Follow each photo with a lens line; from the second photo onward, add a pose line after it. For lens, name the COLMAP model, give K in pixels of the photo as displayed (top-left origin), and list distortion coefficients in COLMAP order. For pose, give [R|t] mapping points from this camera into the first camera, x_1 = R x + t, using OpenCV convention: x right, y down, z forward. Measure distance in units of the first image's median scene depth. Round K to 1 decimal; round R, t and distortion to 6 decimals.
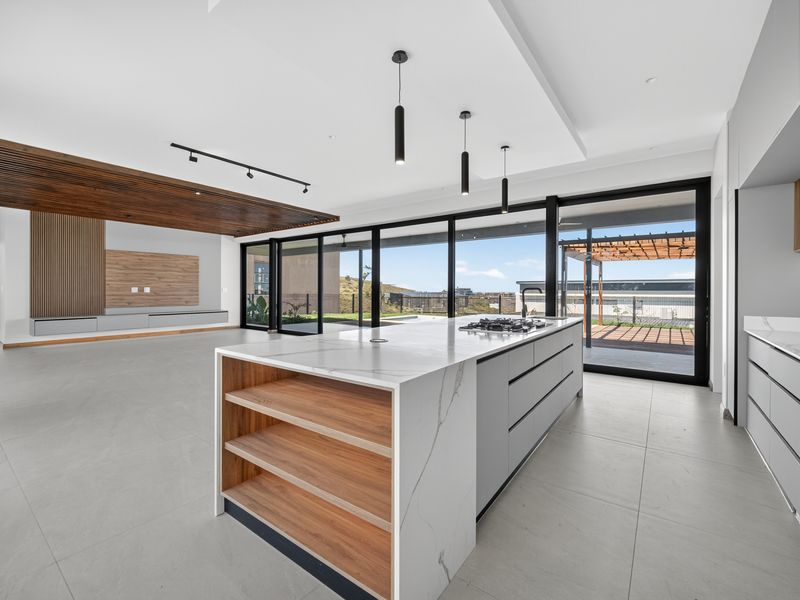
lens RADIAL K [[355.6, 0, 391.7], [0, 355.6, 292.9], [0, 0, 1]] dist [-0.006238, -0.002077]
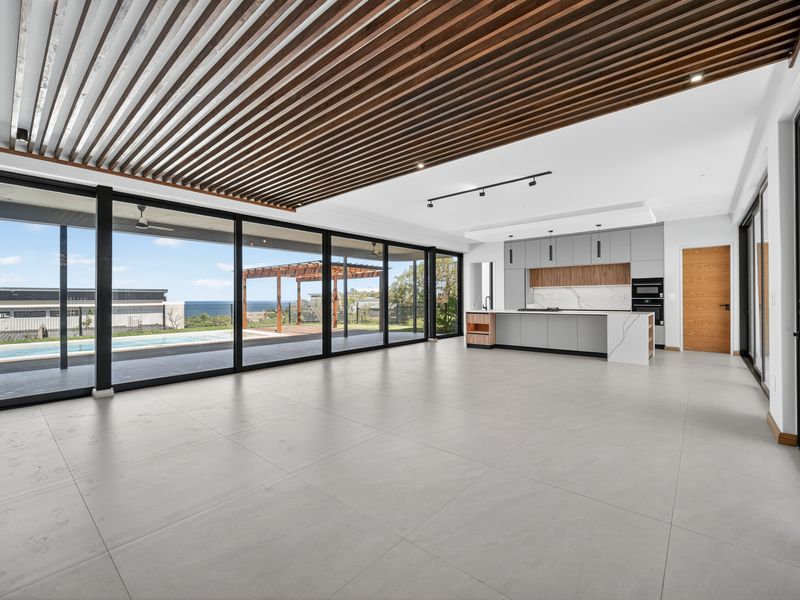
lens RADIAL K [[355.6, 0, 382.5], [0, 355.6, 308.5], [0, 0, 1]] dist [-0.006238, -0.002077]
pose [[0.081227, -0.031733, 0.996190, -0.956293], [0.014211, 0.999428, 0.030678, -0.009535], [-0.996594, 0.011665, 0.081632, 0.771764]]
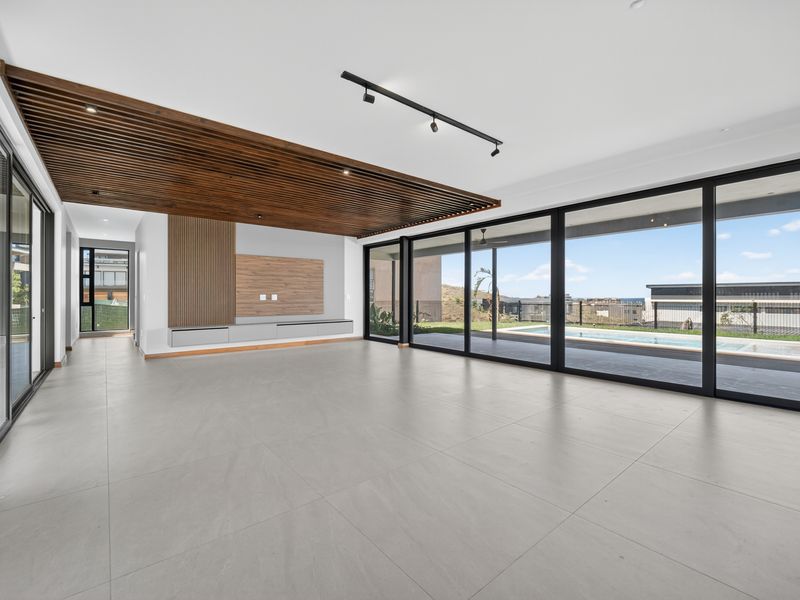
lens RADIAL K [[355.6, 0, 389.8], [0, 355.6, 299.4], [0, 0, 1]] dist [-0.006238, -0.002077]
pose [[0.969900, -0.002641, -0.243489, -0.200104], [0.002856, 0.999996, 0.000533, -0.003194], [0.243486, -0.001212, 0.969904, 0.204696]]
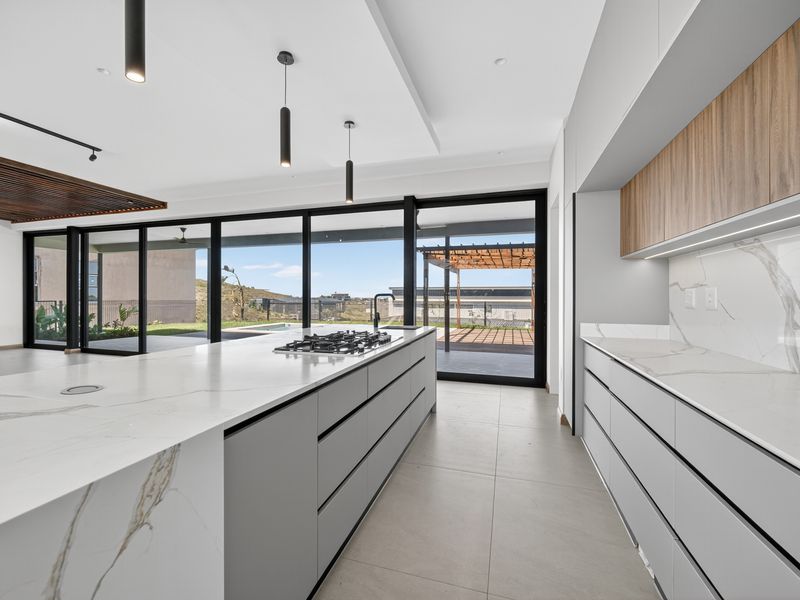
lens RADIAL K [[355.6, 0, 393.7], [0, 355.6, 299.7], [0, 0, 1]] dist [-0.006238, -0.002077]
pose [[0.940413, -0.003302, 0.340019, 0.061177], [0.001972, 0.999989, 0.004258, -0.001523], [-0.340029, -0.003334, 0.940409, 0.085877]]
